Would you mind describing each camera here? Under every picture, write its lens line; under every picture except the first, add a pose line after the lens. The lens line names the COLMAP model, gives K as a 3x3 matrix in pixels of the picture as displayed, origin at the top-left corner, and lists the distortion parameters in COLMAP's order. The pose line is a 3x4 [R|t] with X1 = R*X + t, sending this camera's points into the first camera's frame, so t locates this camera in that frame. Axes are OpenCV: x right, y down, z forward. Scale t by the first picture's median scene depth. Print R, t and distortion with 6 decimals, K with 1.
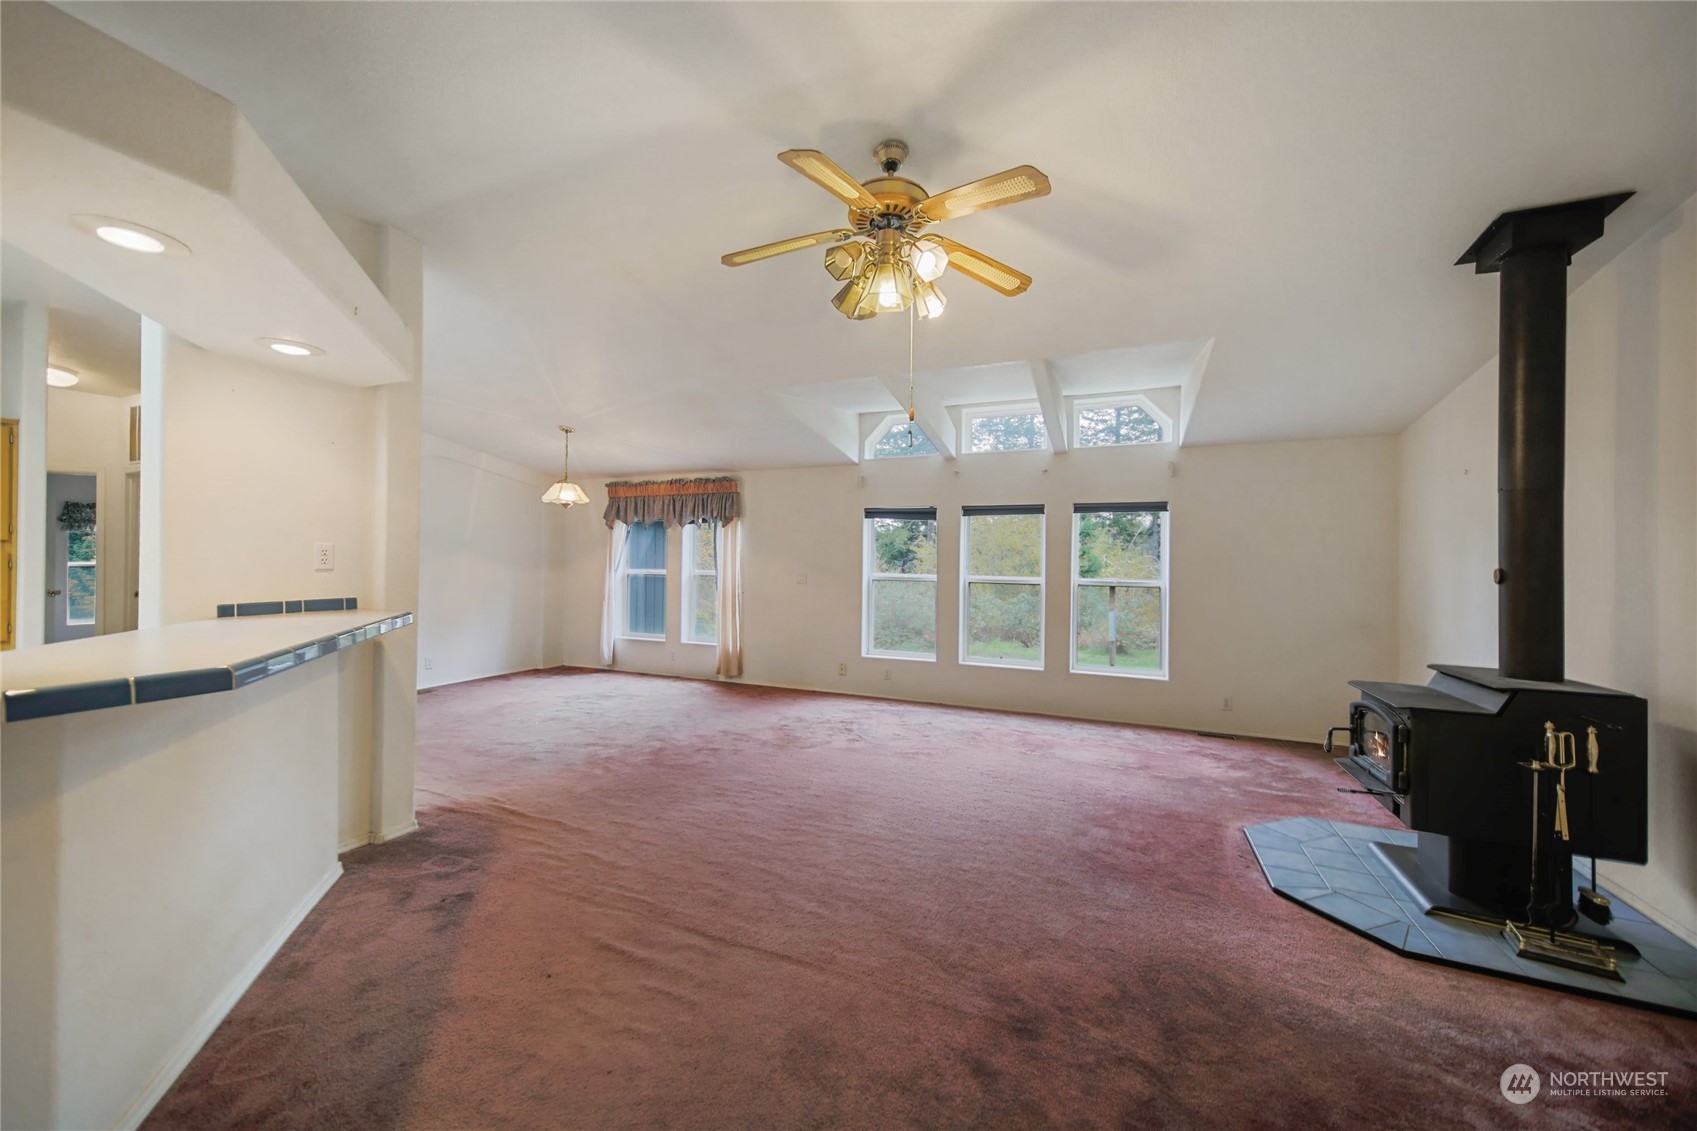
lens RADIAL K [[620.7, 0, 850.1], [0, 620.7, 584.3], [0, 0, 1]] dist [0.012304, 0.000010]
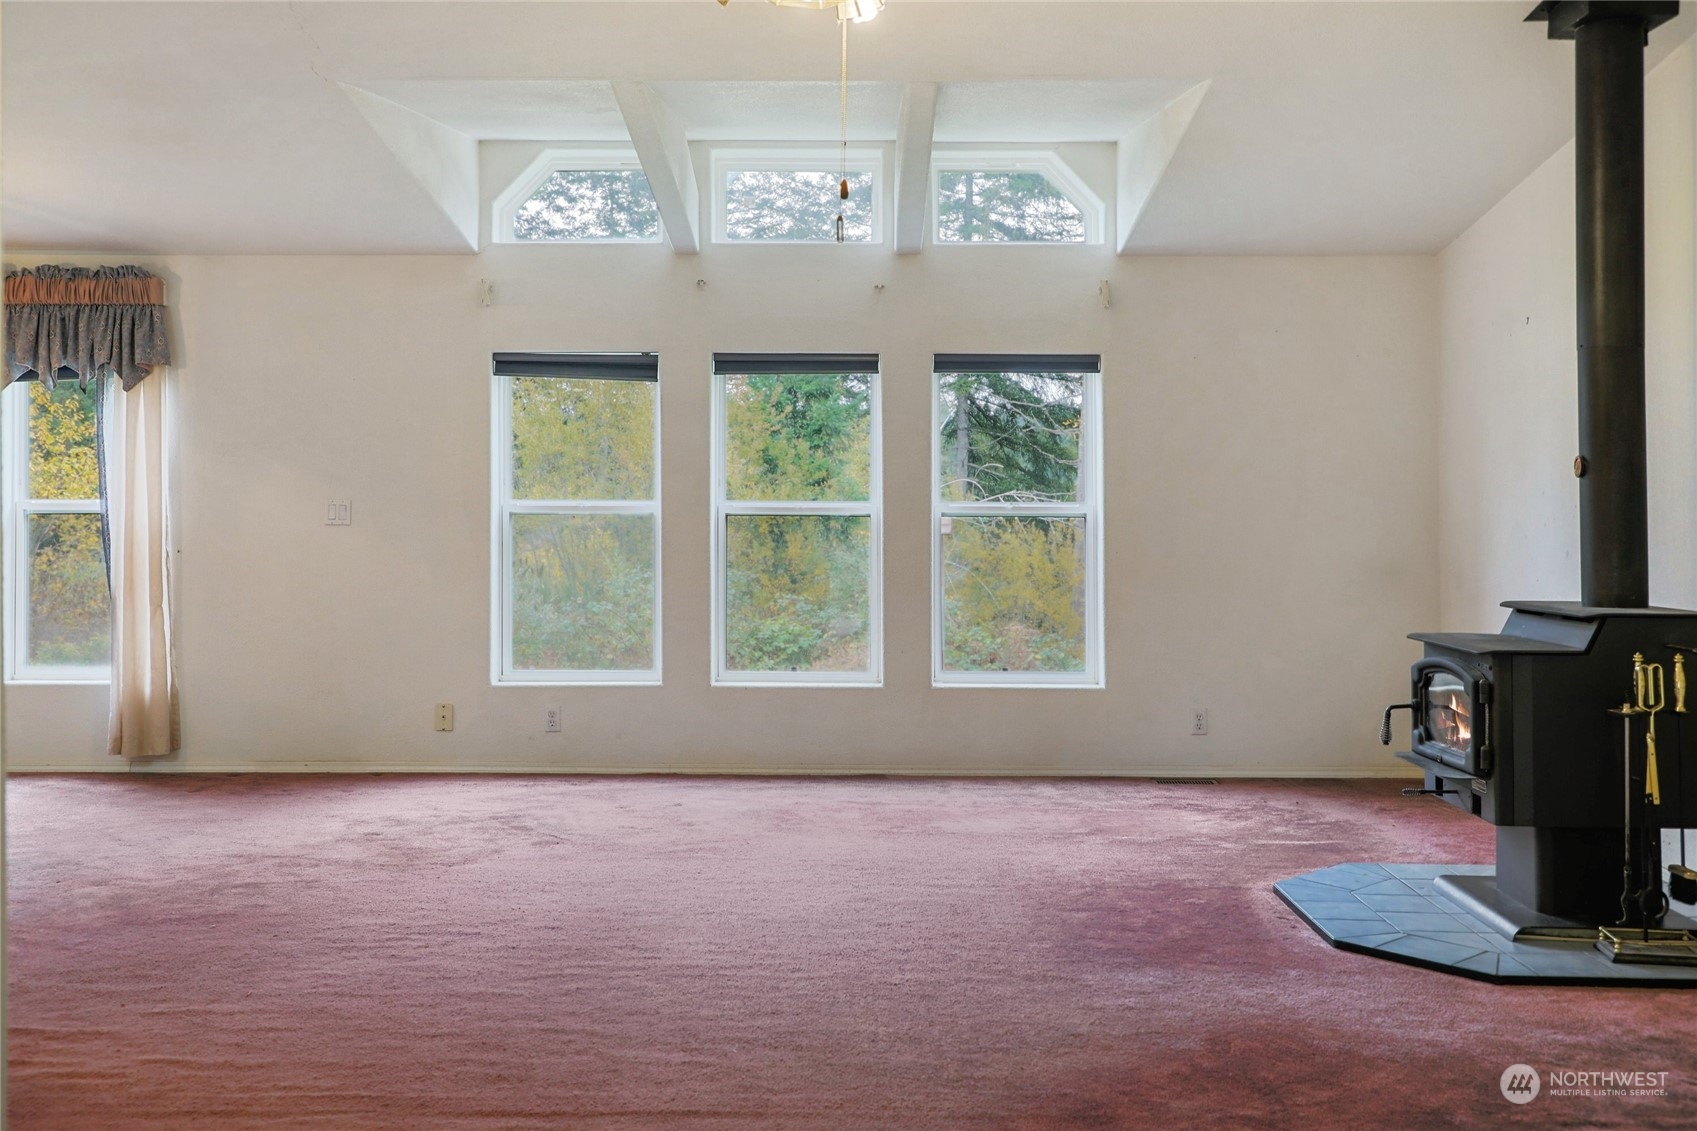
lens RADIAL K [[1559.9, 0, 848.5], [0, 1559.9, 565.5], [0, 0, 1]] dist [-0.002510, 0.067916]
pose [[0.925227, -0.024941, 0.378593, -0.365679], [0.023183, 0.999689, 0.009202, 0.056329], [-0.378705, 0.000263, 0.925517, -0.292301]]
